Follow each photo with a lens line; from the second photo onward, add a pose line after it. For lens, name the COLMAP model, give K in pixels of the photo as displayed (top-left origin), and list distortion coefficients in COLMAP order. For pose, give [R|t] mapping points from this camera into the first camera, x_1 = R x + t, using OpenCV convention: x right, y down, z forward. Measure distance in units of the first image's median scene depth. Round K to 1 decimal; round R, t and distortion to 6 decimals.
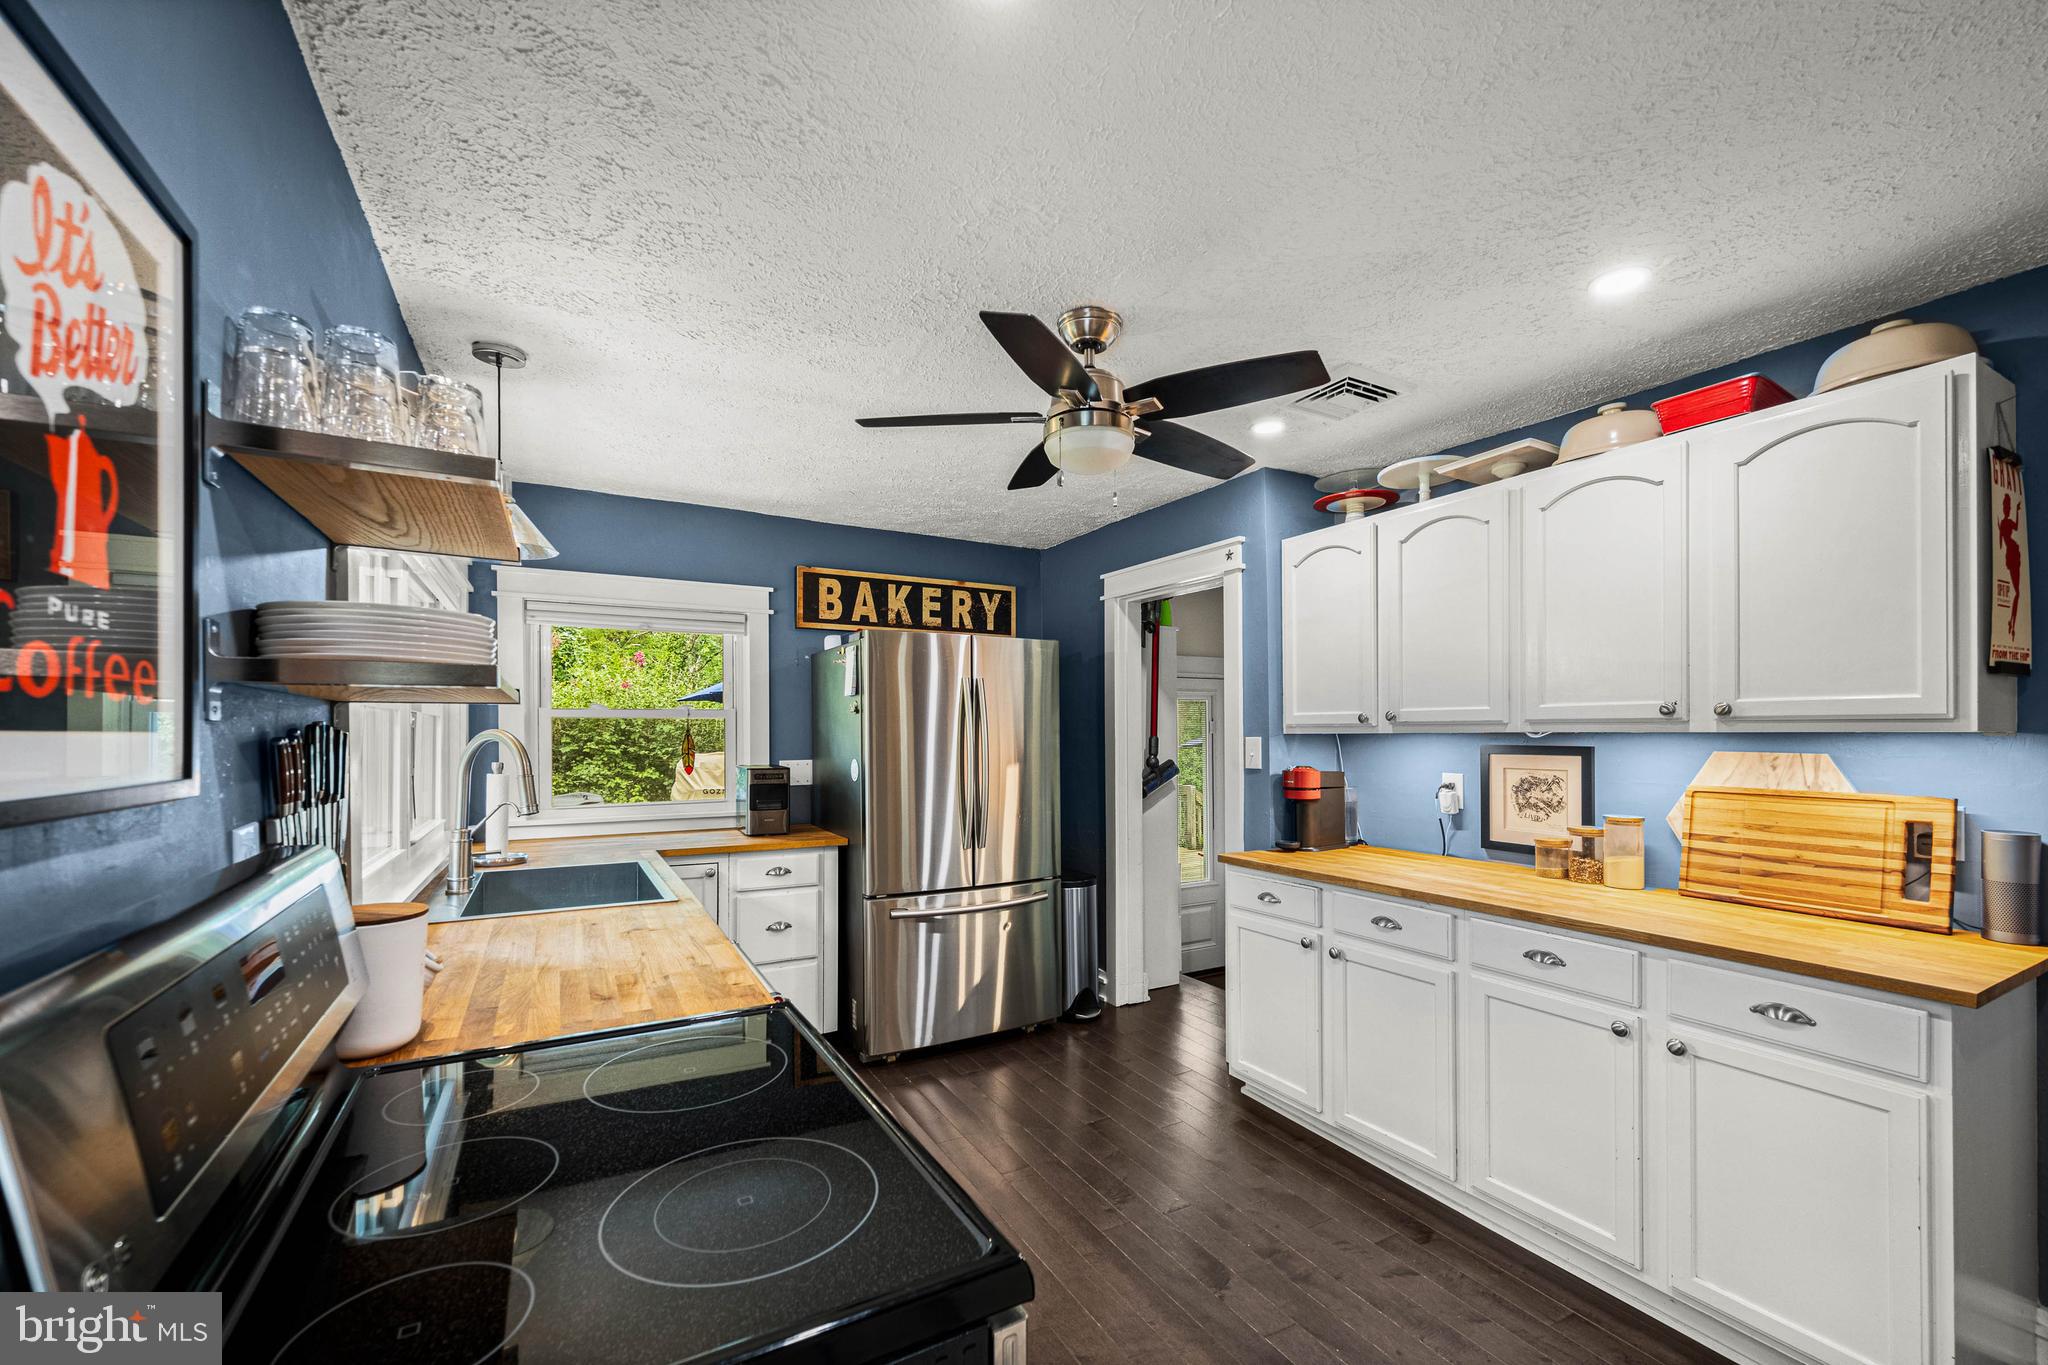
lens RADIAL K [[826.3, 0, 1034.7], [0, 826.3, 736.8], [0, 0, 1]] dist [-0.003130, -0.001961]
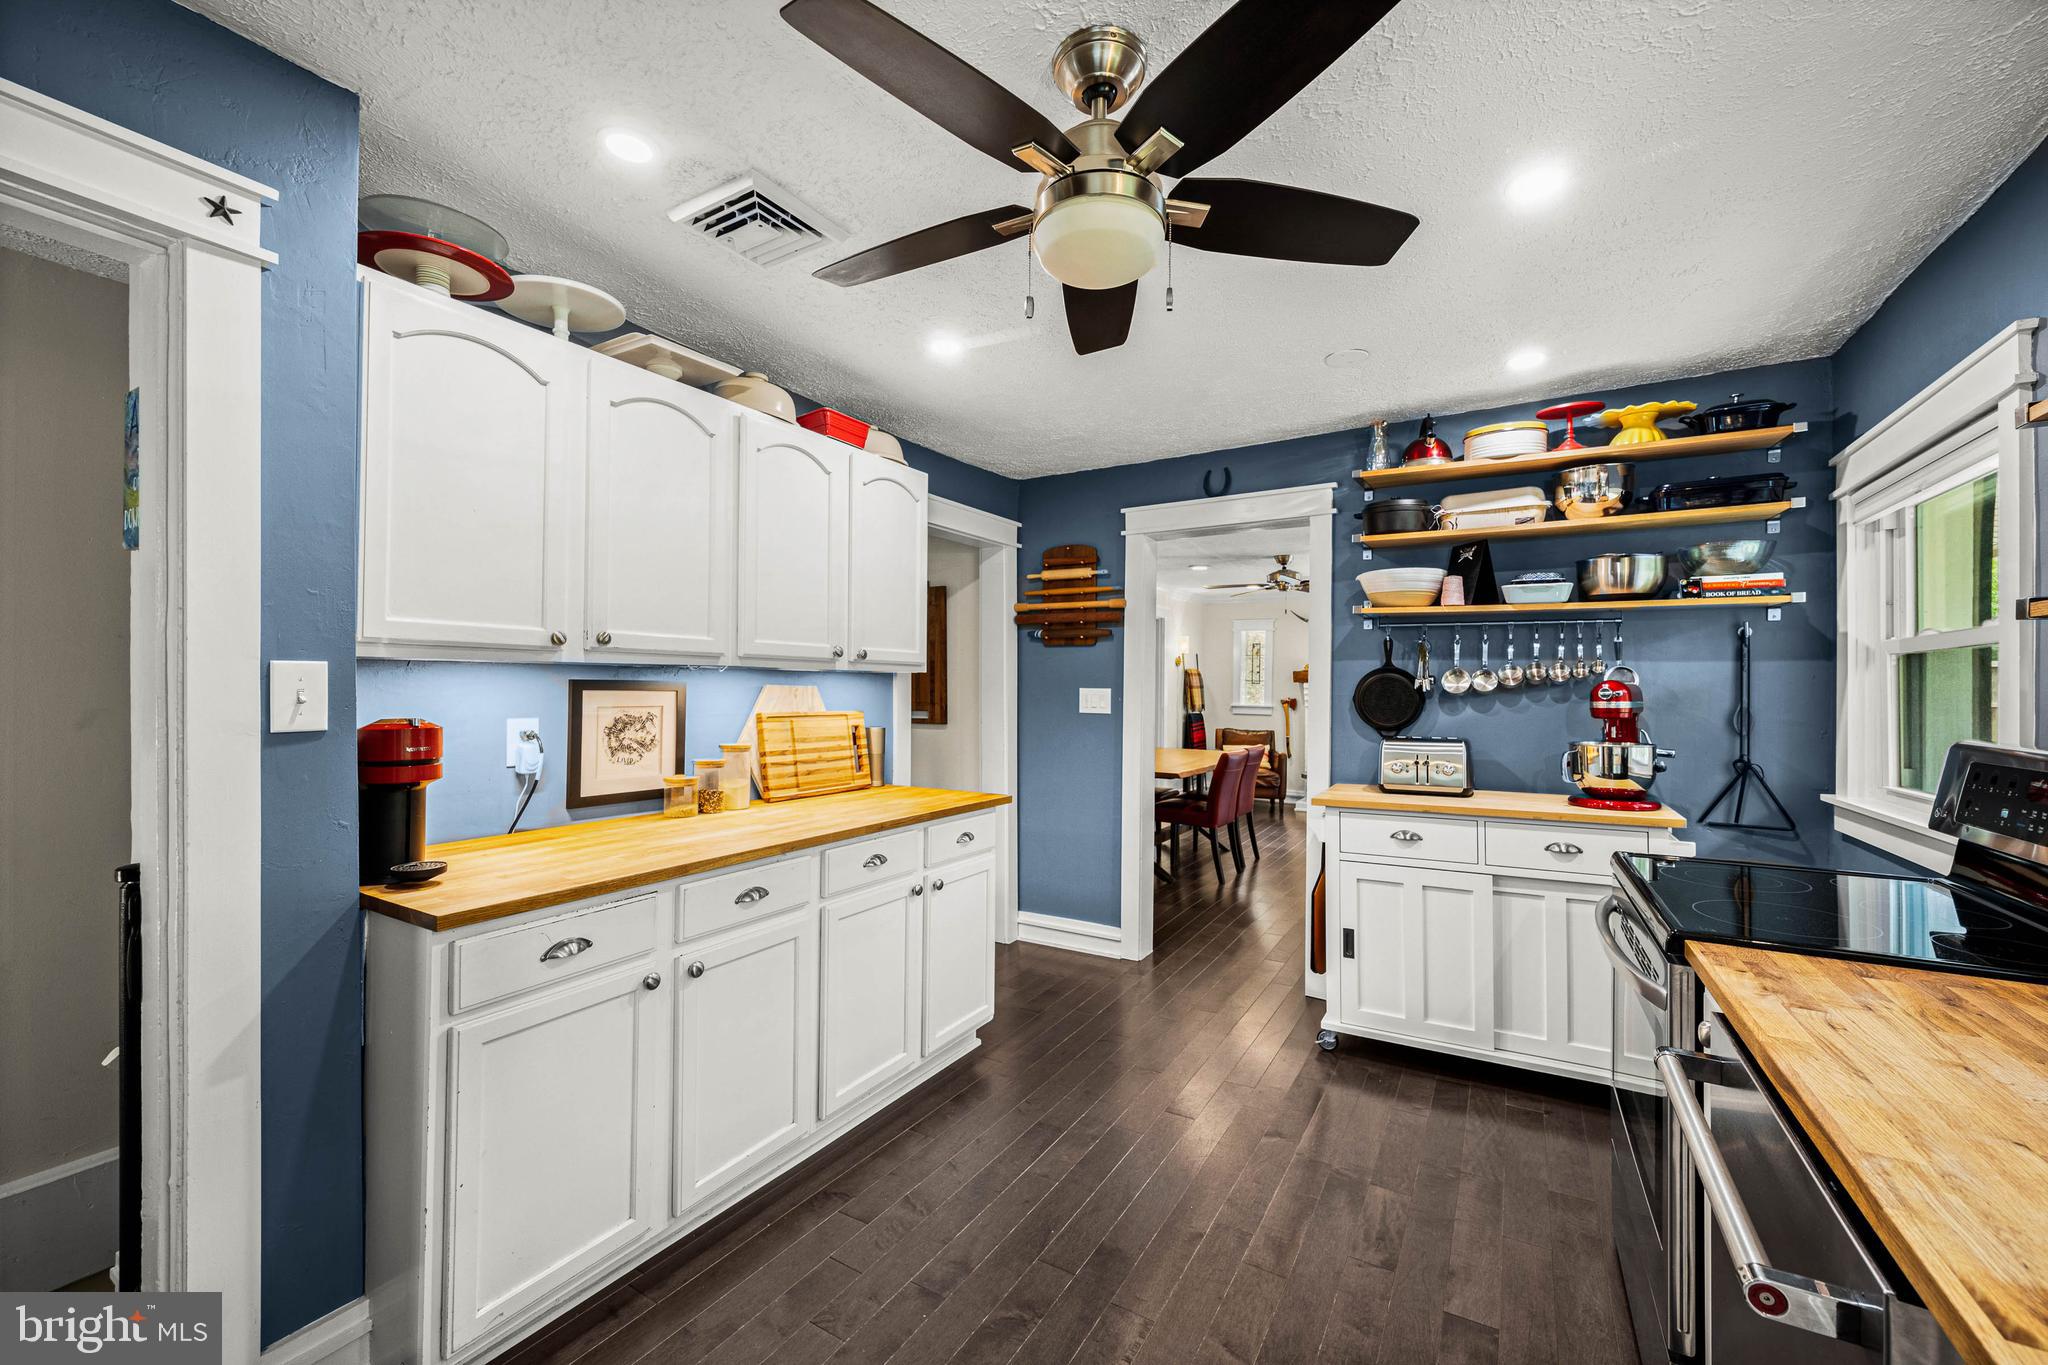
lens RADIAL K [[826.3, 0, 1018.0], [0, 826.3, 691.9], [0, 0, 1]] dist [-0.003130, -0.001961]
pose [[-0.486727, -0.009583, 0.873502, -0.307626], [-0.005017, 0.999954, 0.008175, 0.011159], [-0.873540, -0.000403, -0.486752, 0.860953]]
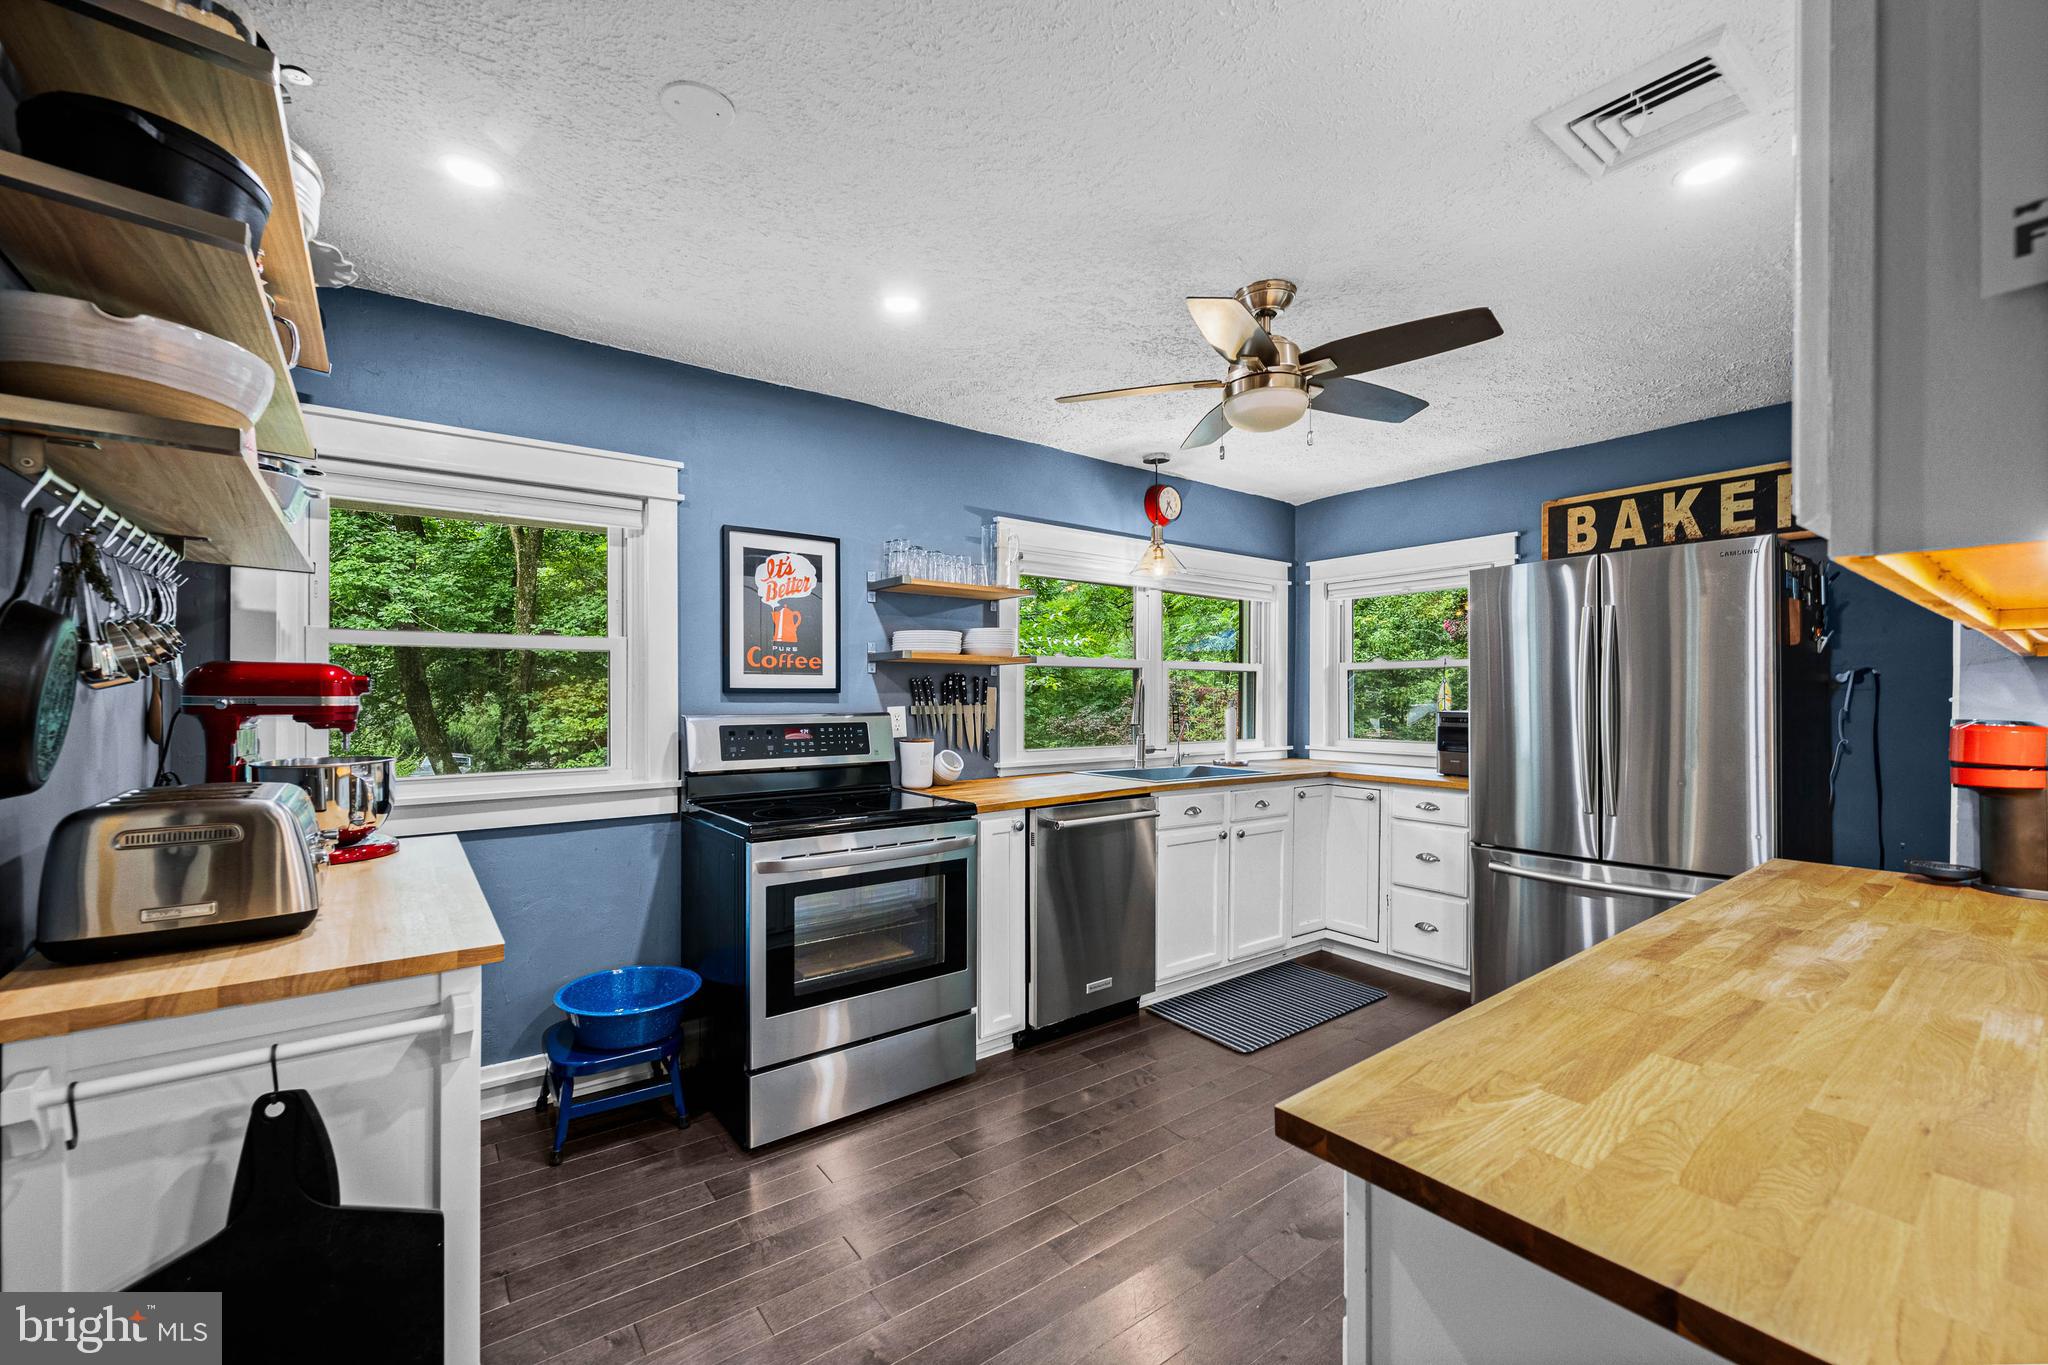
lens RADIAL K [[826.3, 0, 995.5], [0, 826.3, 703.1], [0, 0, 1]] dist [-0.003130, -0.001961]
pose [[0.119005, 0.008227, -0.992860, 0.685449], [-0.004779, 0.999959, 0.007713, 0.022283], [0.992882, 0.003827, 0.119040, 0.312294]]
